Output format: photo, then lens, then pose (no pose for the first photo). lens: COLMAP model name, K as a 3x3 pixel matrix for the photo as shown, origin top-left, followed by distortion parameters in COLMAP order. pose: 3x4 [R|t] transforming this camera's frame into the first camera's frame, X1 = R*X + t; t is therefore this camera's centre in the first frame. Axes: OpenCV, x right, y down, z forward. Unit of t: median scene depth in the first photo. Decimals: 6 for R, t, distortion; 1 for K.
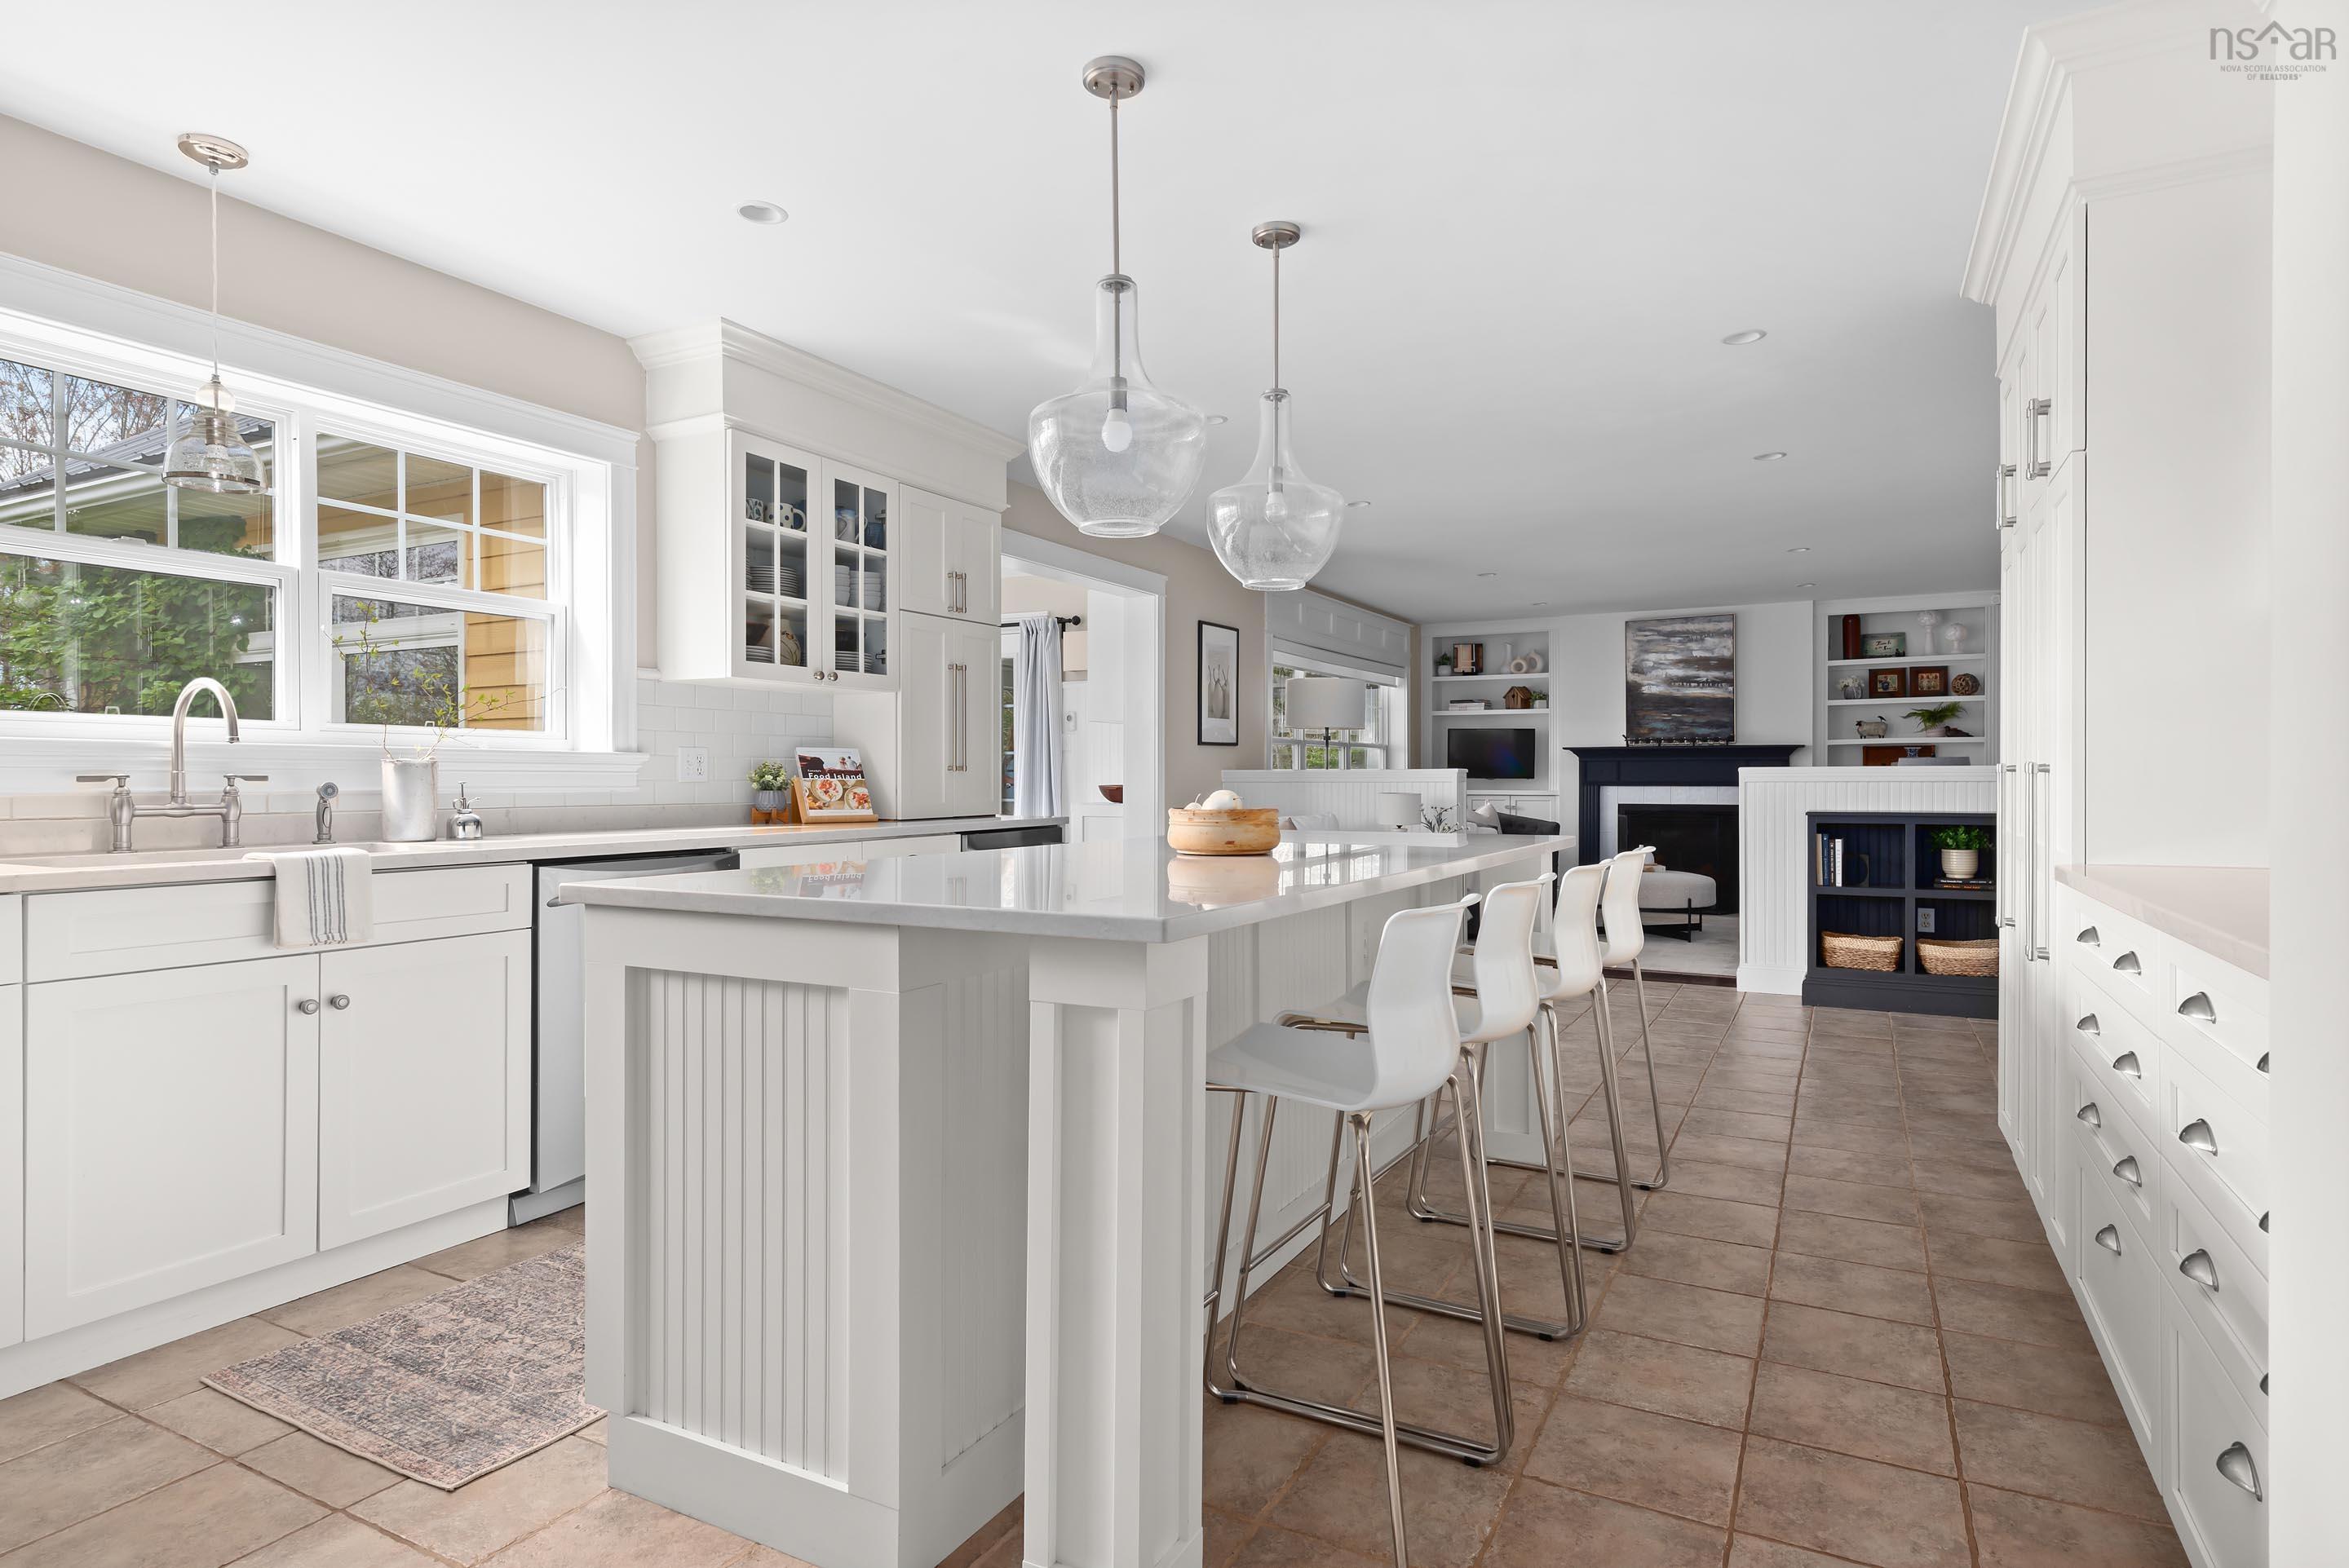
lens RADIAL K [[1250.7, 0, 1174.5], [0, 1250.7, 784.0], [0, 0, 1]] dist [0.001963, 0.000528]
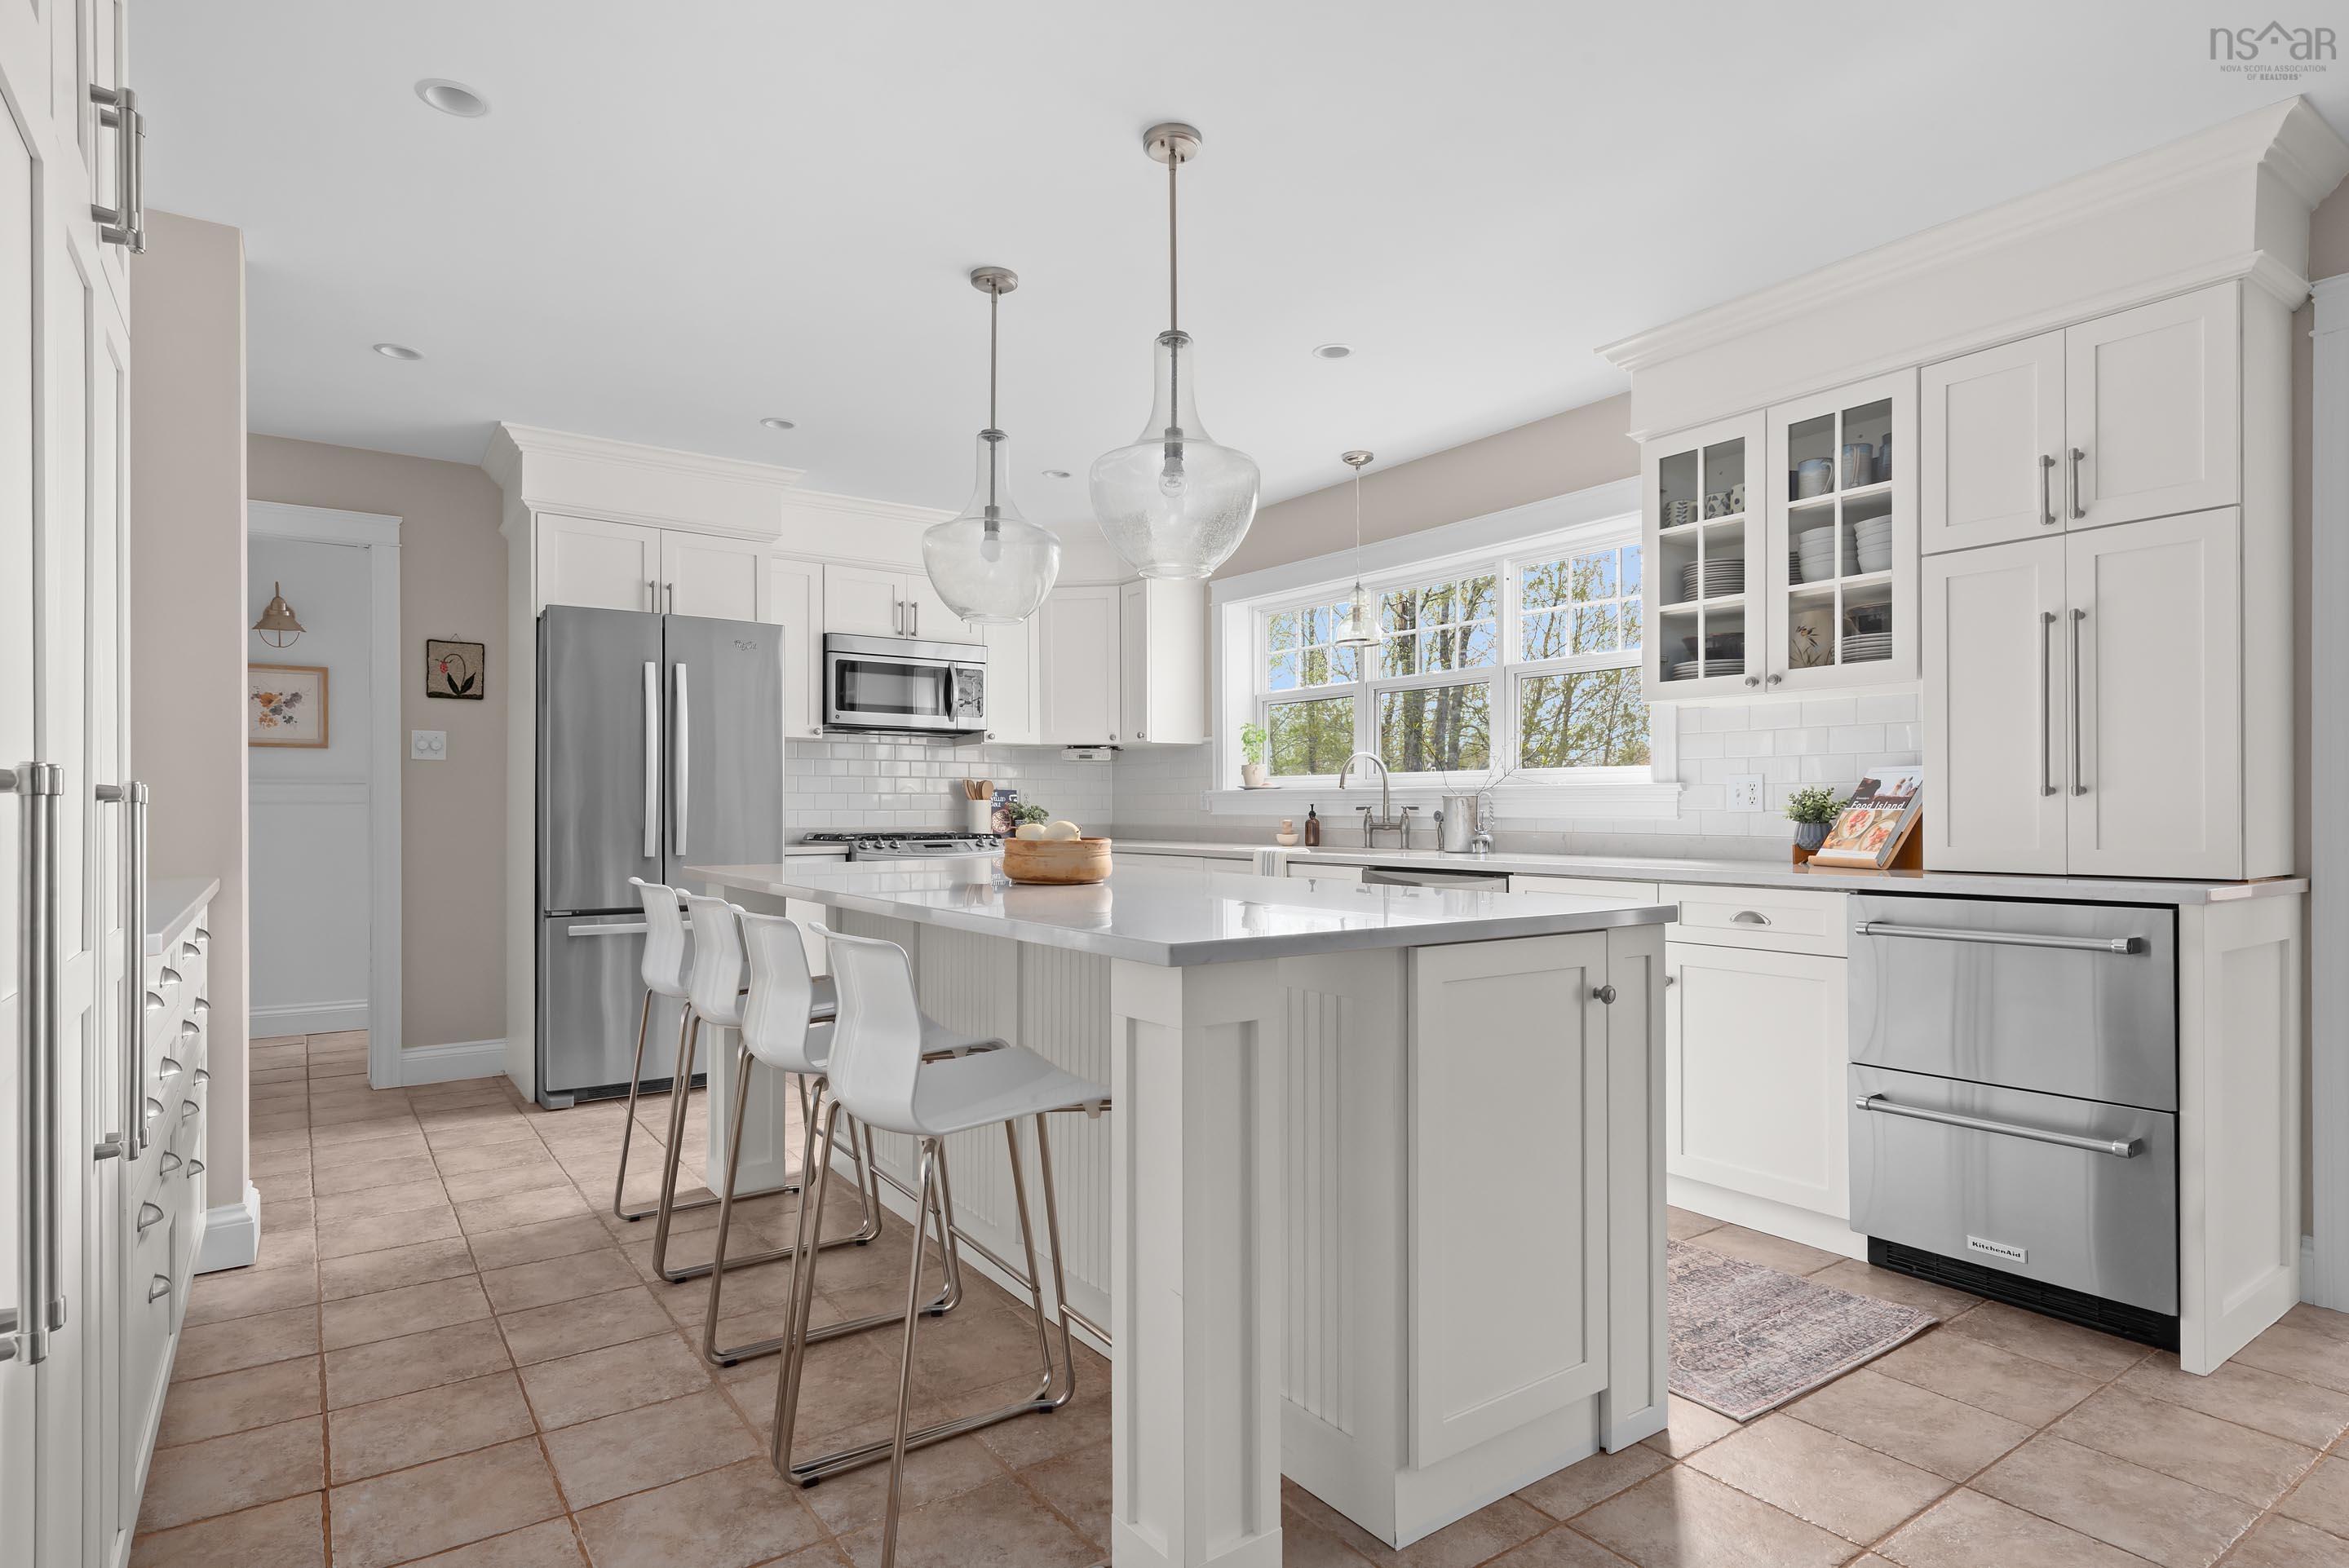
lens RADIAL K [[1250.7, 0, 1174.5], [0, 1250.7, 784.0], [0, 0, 1]] dist [0.001963, 0.000528]
pose [[-0.450807, -0.018266, -0.892435, 1.054833], [-0.004386, 0.999824, -0.018249, -0.006065], [0.892611, -0.004312, -0.450807, 1.780356]]
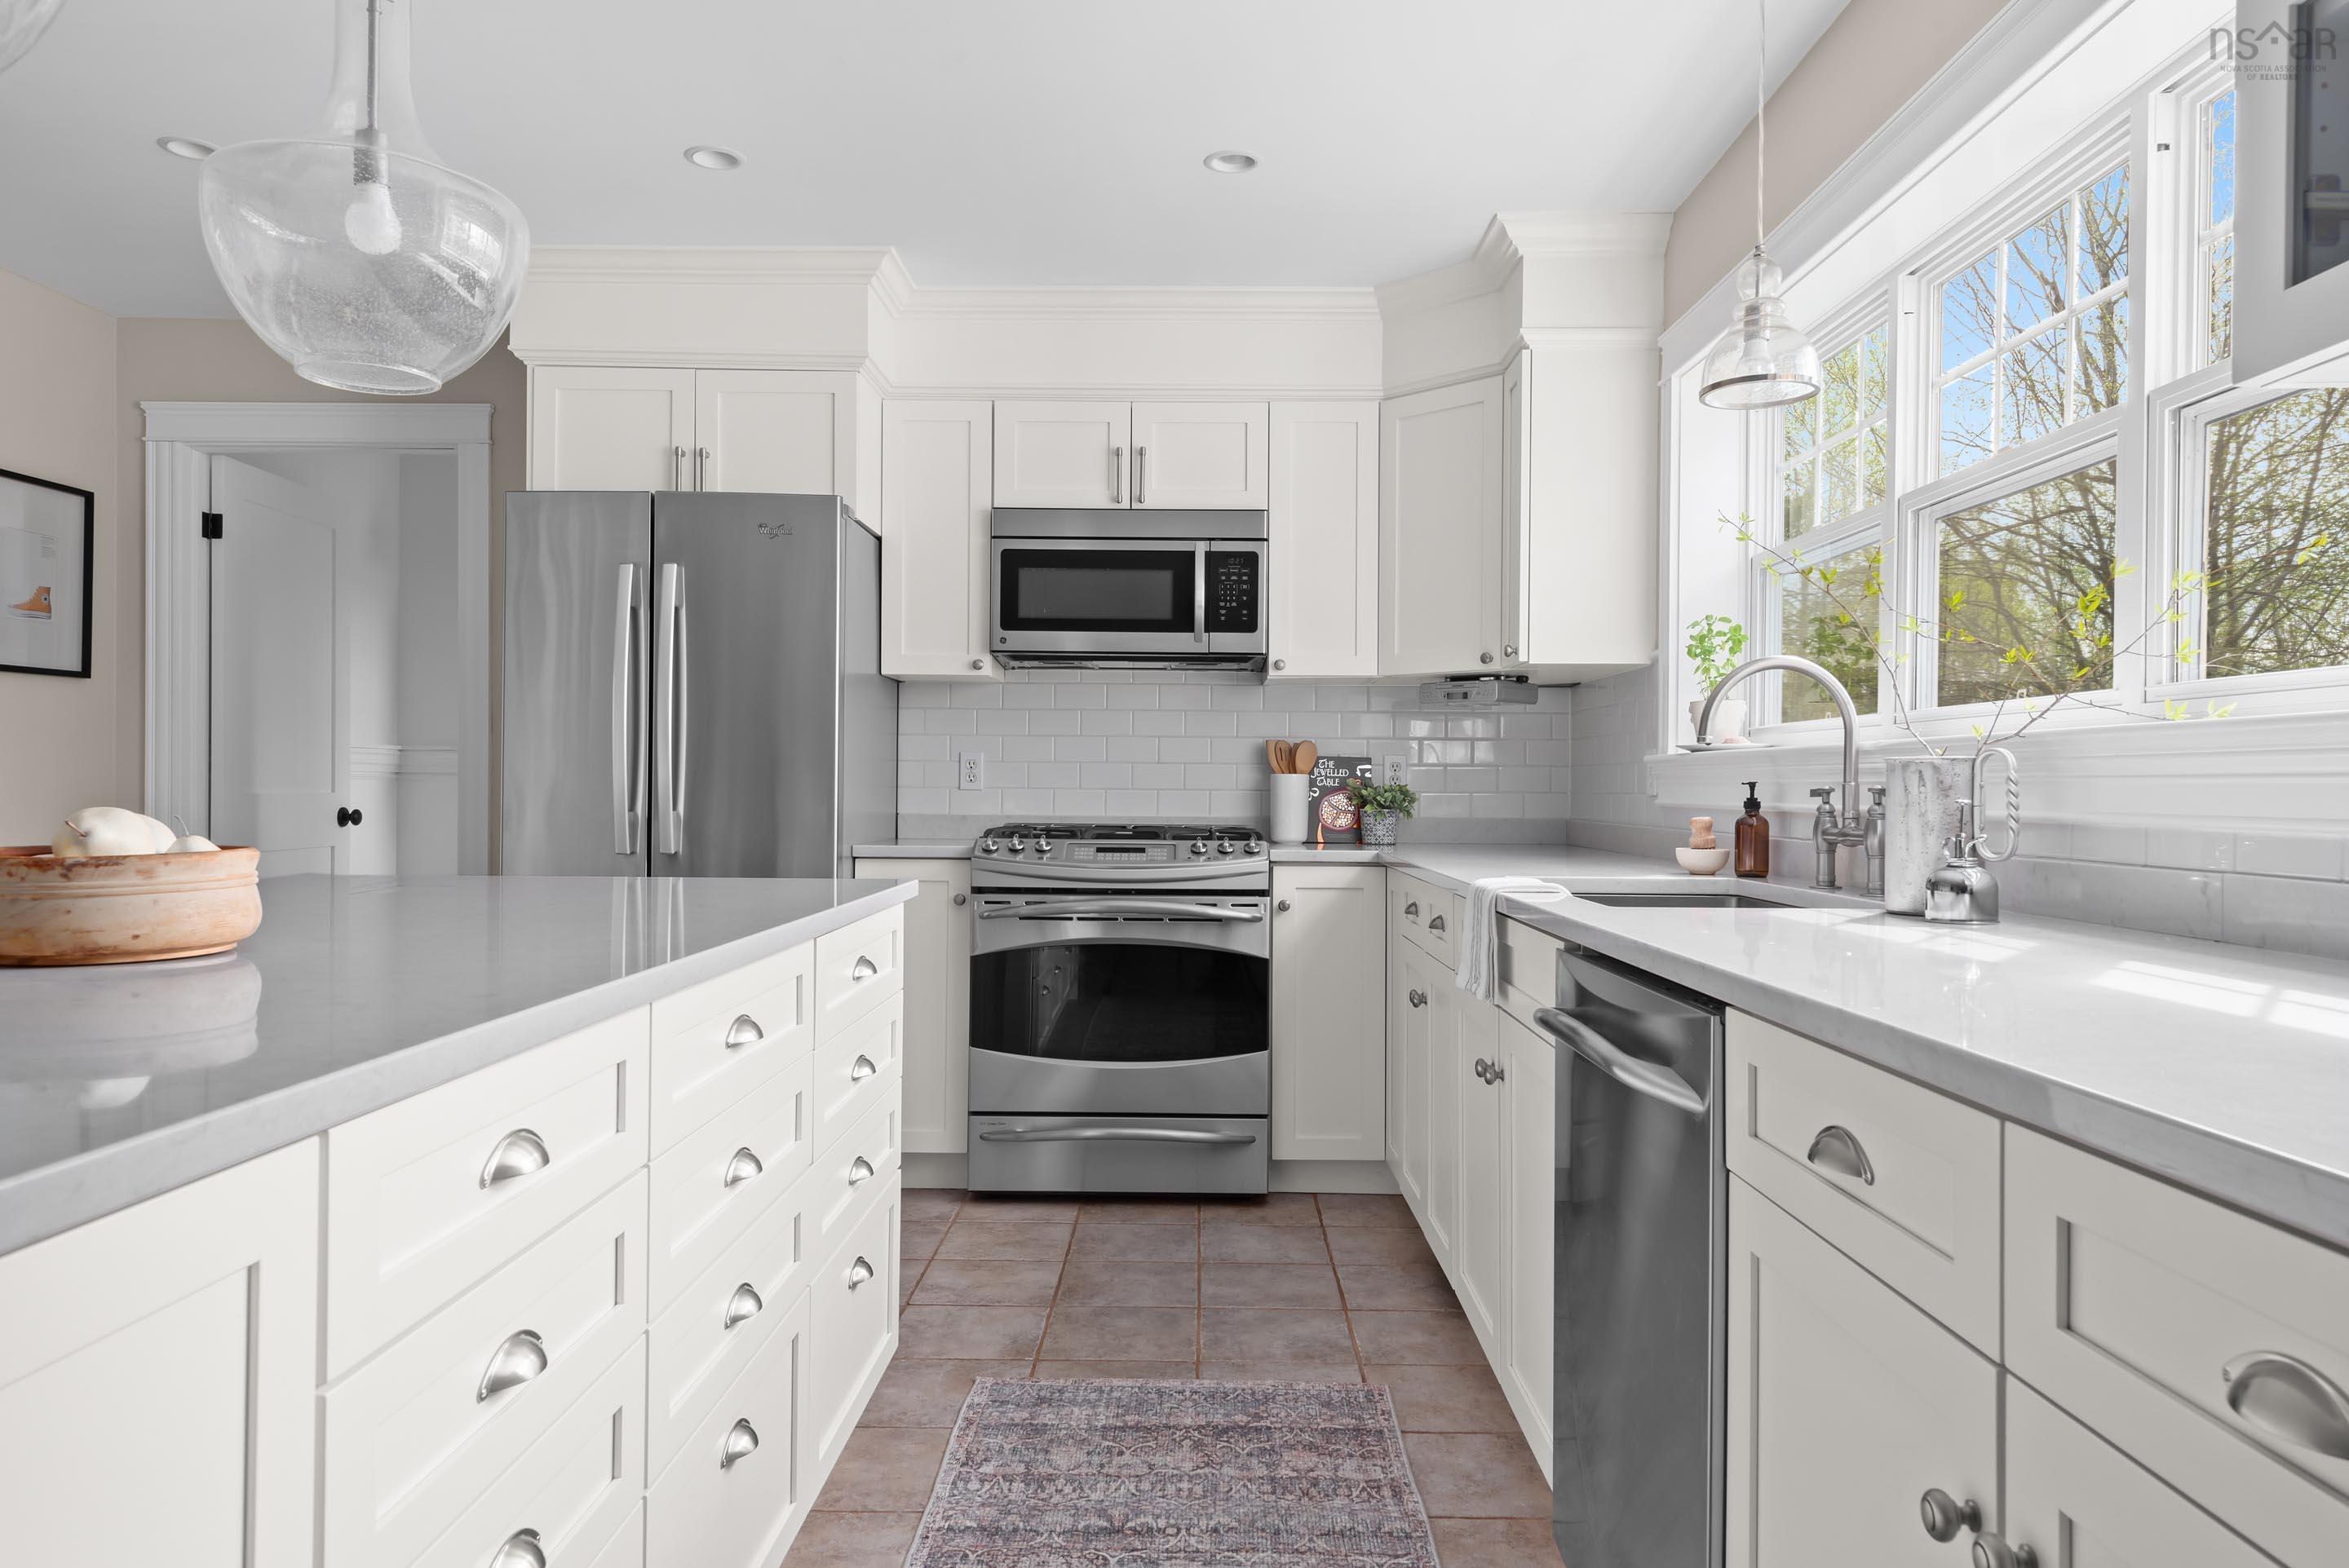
lens RADIAL K [[1508.2, 0, 1174.5], [0, 1508.2, 784.0], [0, 0, 1]] dist [0.001277, 0.000496]
pose [[-0.882286, -0.010413, -0.470599, -0.048466], [-0.012827, 0.999916, 0.001923, -0.006934], [0.470540, 0.007734, -0.882345, 1.837260]]
